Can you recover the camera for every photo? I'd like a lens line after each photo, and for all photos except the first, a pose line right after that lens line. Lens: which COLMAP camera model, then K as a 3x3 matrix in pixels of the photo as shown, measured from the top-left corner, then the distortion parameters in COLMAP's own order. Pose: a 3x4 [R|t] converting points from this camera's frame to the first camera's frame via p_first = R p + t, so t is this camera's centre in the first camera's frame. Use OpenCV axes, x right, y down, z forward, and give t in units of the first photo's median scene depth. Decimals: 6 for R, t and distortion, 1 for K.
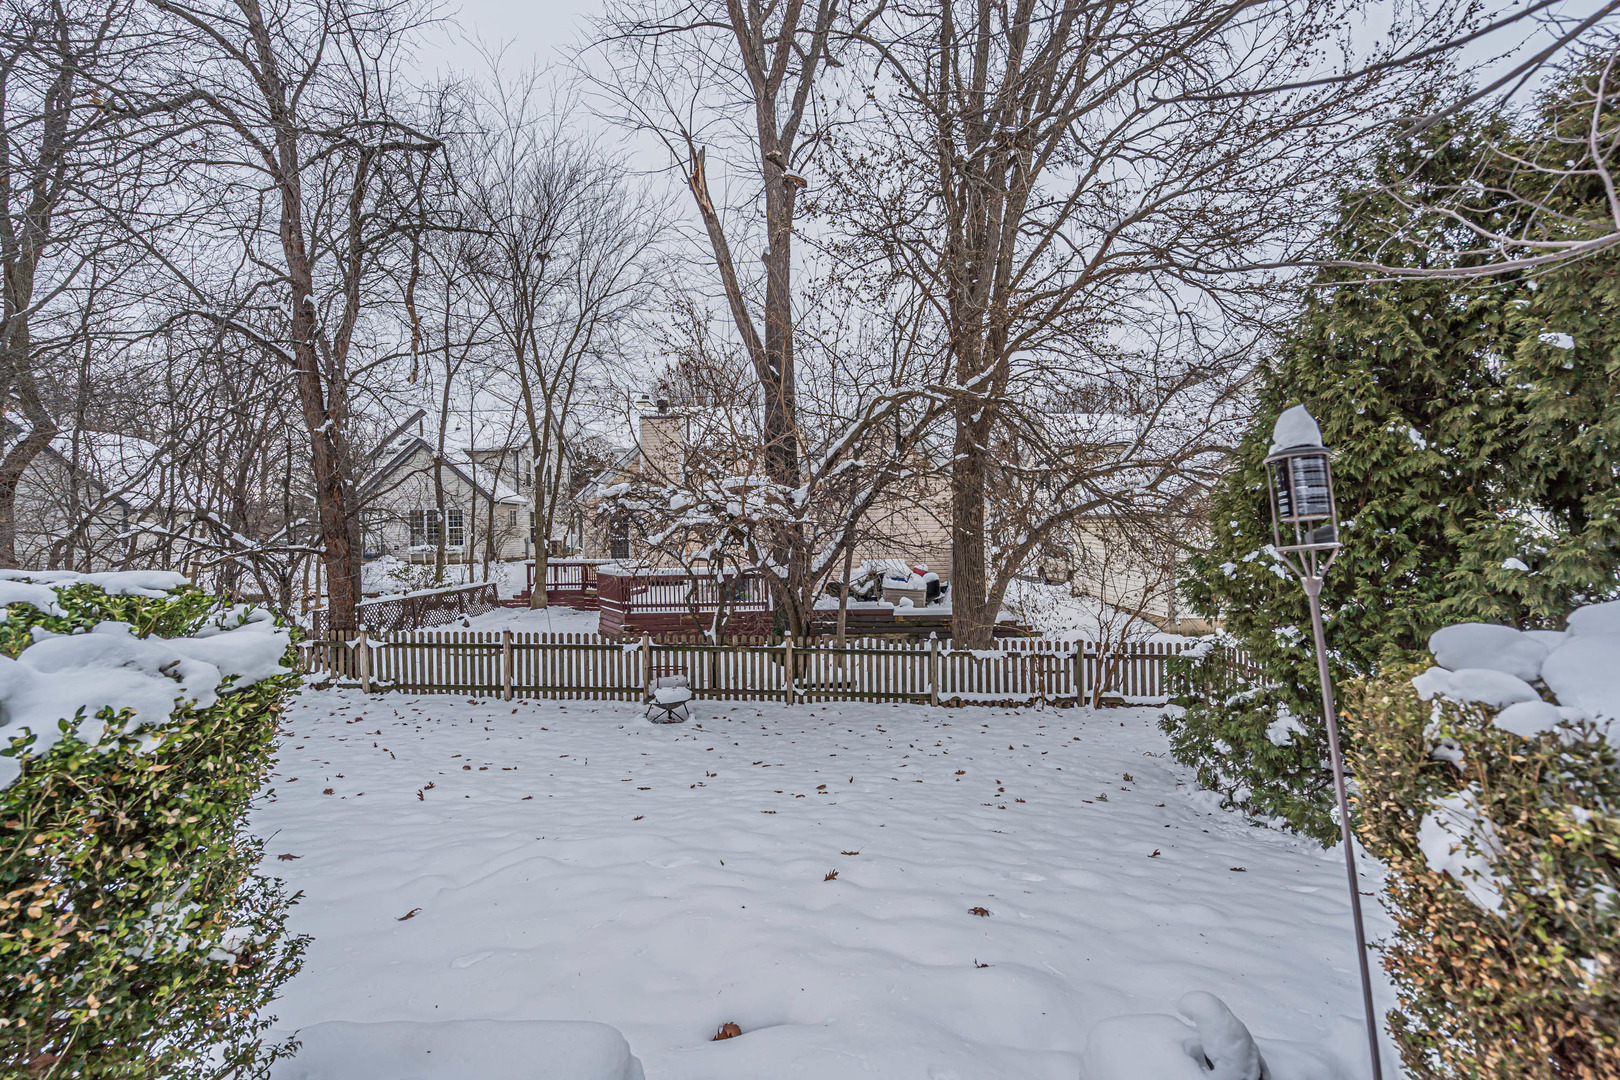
lens RADIAL K [[741.9, 0, 809.4], [0, 741.9, 536.2], [0, 0, 1]] dist [-0.001606, 0.000469]
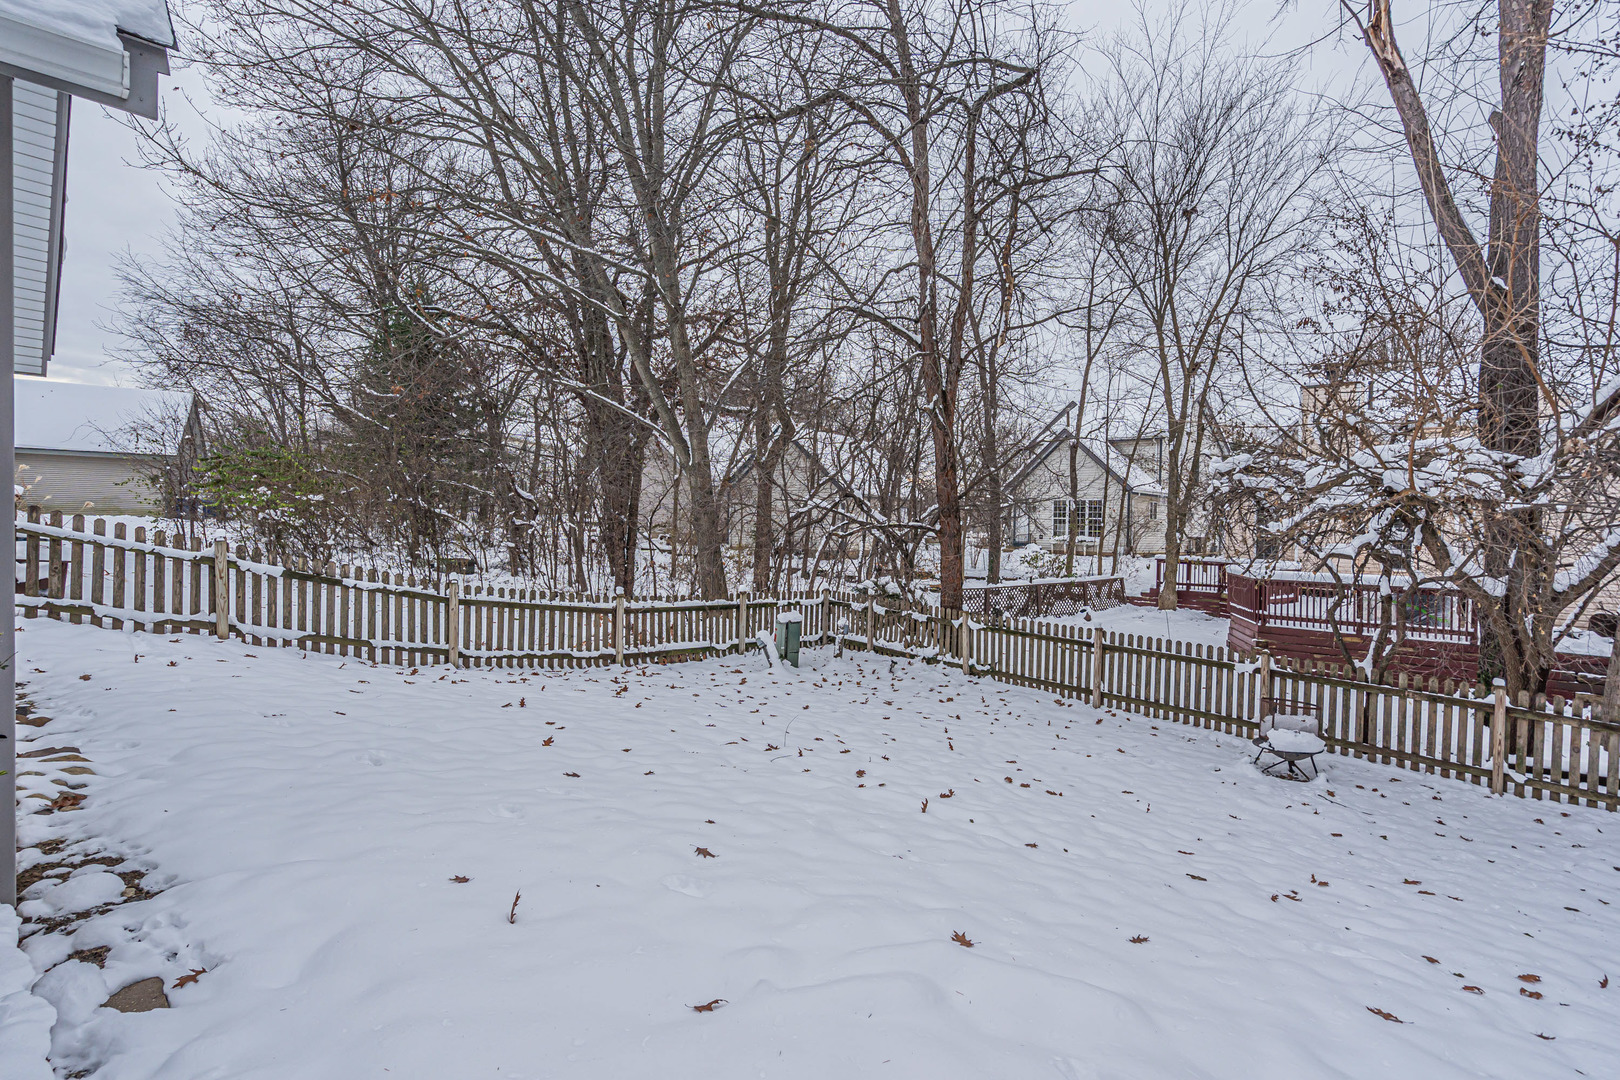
lens RADIAL K [[785.4, 0, 910.3], [0, 785.4, 540.3], [0, 0, 1]] dist [-0.000649, 0.001122]
pose [[0.762903, 0.044102, -0.645007, 0.015065], [-0.040573, 0.998970, 0.020315, 0.014540], [0.645238, 0.010672, 0.763907, 0.149155]]
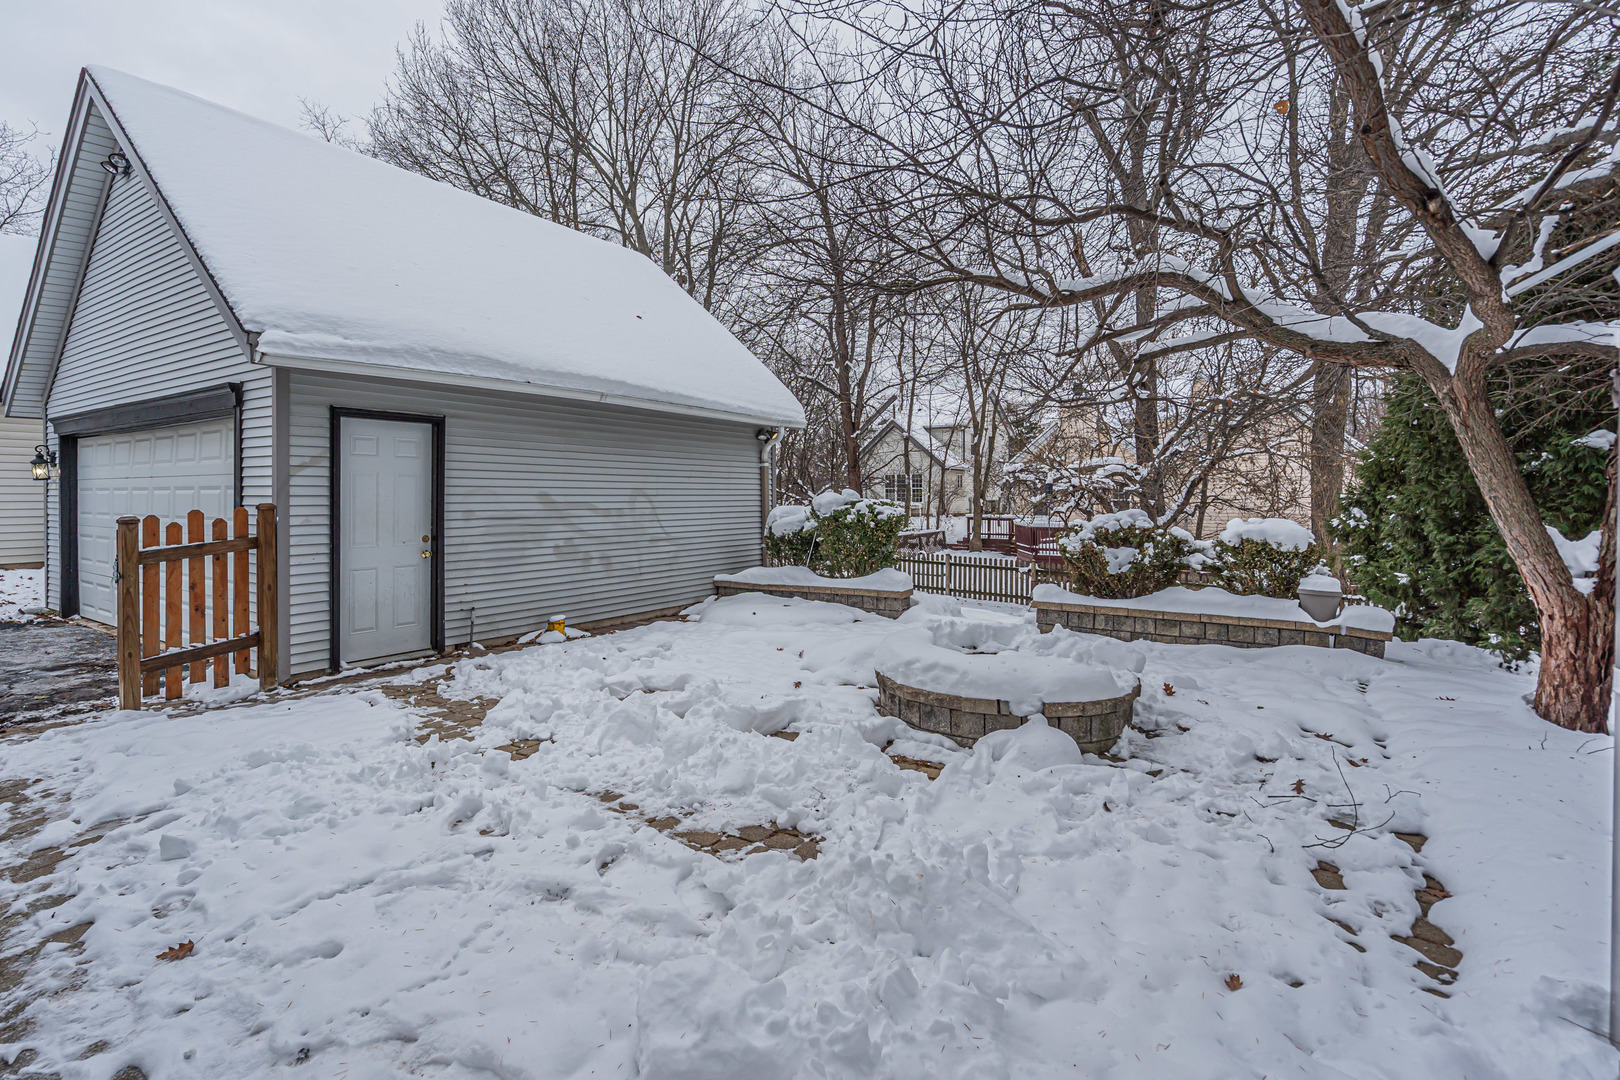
lens RADIAL K [[756.2, 0, 801.4], [0, 756.2, 486.9], [0, 0, 1]] dist [-0.002310, 0.000616]
pose [[0.828928, 0.011617, -0.559234, 0.247130], [-0.019428, 0.999779, -0.008029, 0.001297], [0.559017, 0.017521, 0.828971, -0.546112]]
